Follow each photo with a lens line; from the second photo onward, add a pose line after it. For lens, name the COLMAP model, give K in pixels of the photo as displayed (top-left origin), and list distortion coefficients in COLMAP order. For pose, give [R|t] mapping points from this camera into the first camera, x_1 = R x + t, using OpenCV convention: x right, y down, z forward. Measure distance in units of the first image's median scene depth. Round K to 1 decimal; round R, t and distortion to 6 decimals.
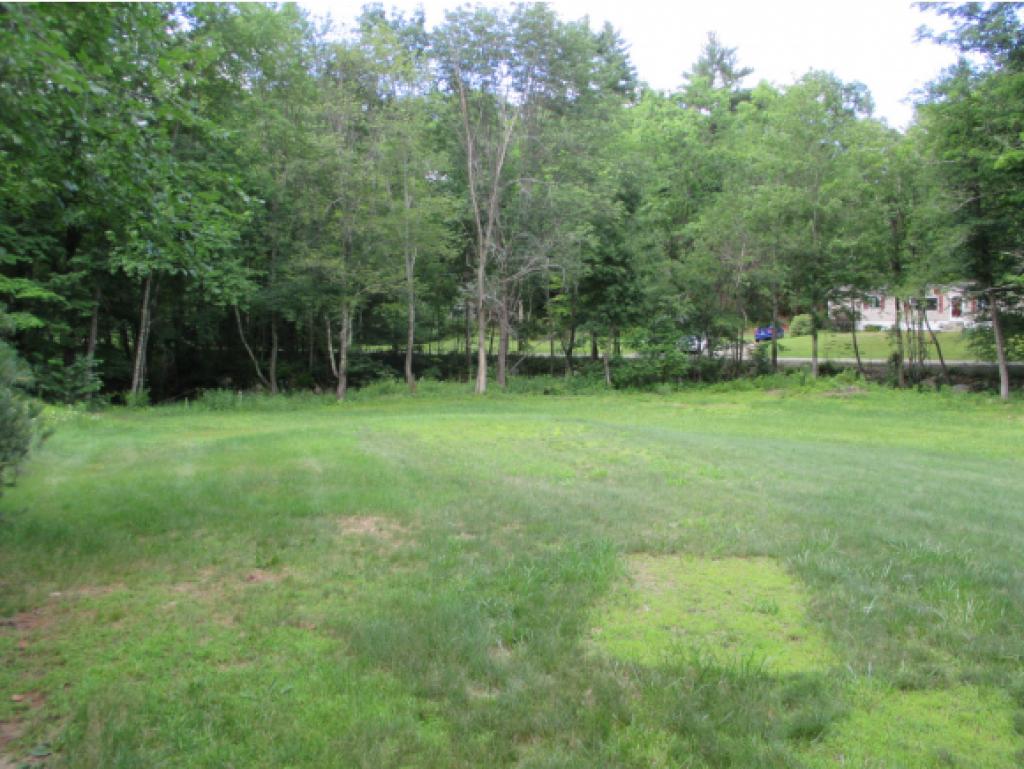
lens RADIAL K [[835.9, 0, 515.6], [0, 835.9, 359.9], [0, 0, 1]] dist [-0.063574, -0.003908]
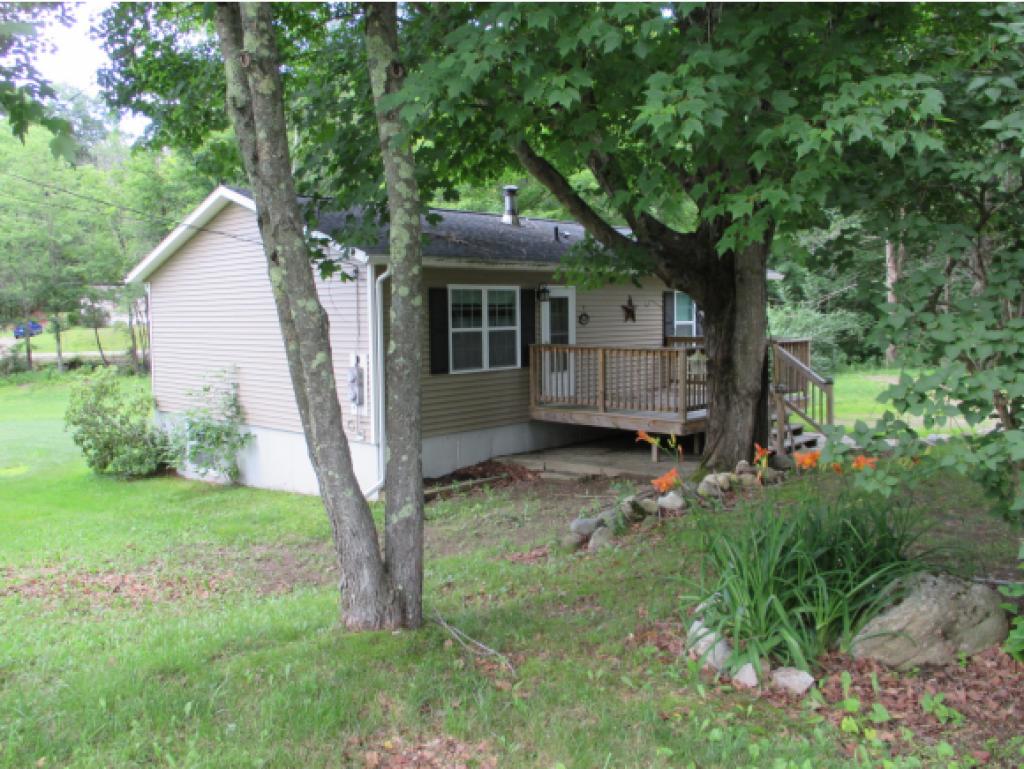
lens RADIAL K [[835.9, 0, 515.6], [0, 835.9, 359.9], [0, 0, 1]] dist [-0.063574, -0.003908]
pose [[0.677087, -0.058502, 0.733574, -0.072988], [0.043659, 0.998273, 0.039314, -0.014651], [-0.734606, 0.005408, 0.678472, -0.317395]]
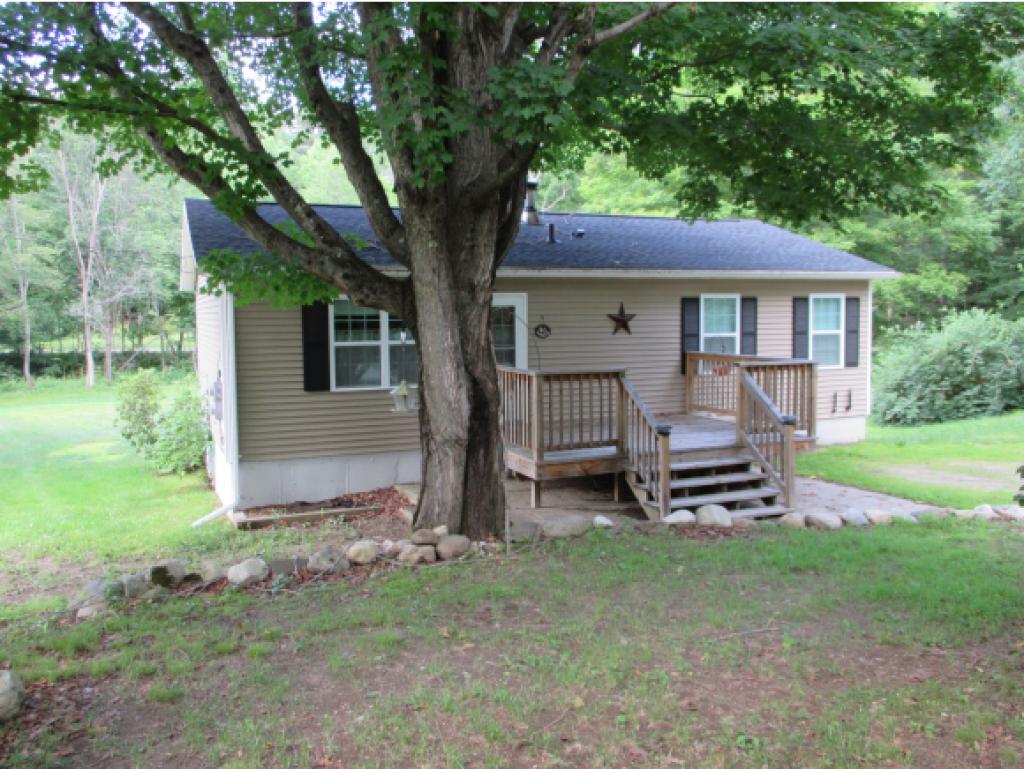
lens RADIAL K [[835.9, 0, 515.6], [0, 835.9, 359.9], [0, 0, 1]] dist [-0.063574, -0.003908]
pose [[0.917217, -0.039770, 0.396397, 0.051307], [0.031032, 0.999114, 0.028433, -0.015102], [-0.397177, -0.013779, 0.917639, -0.365432]]
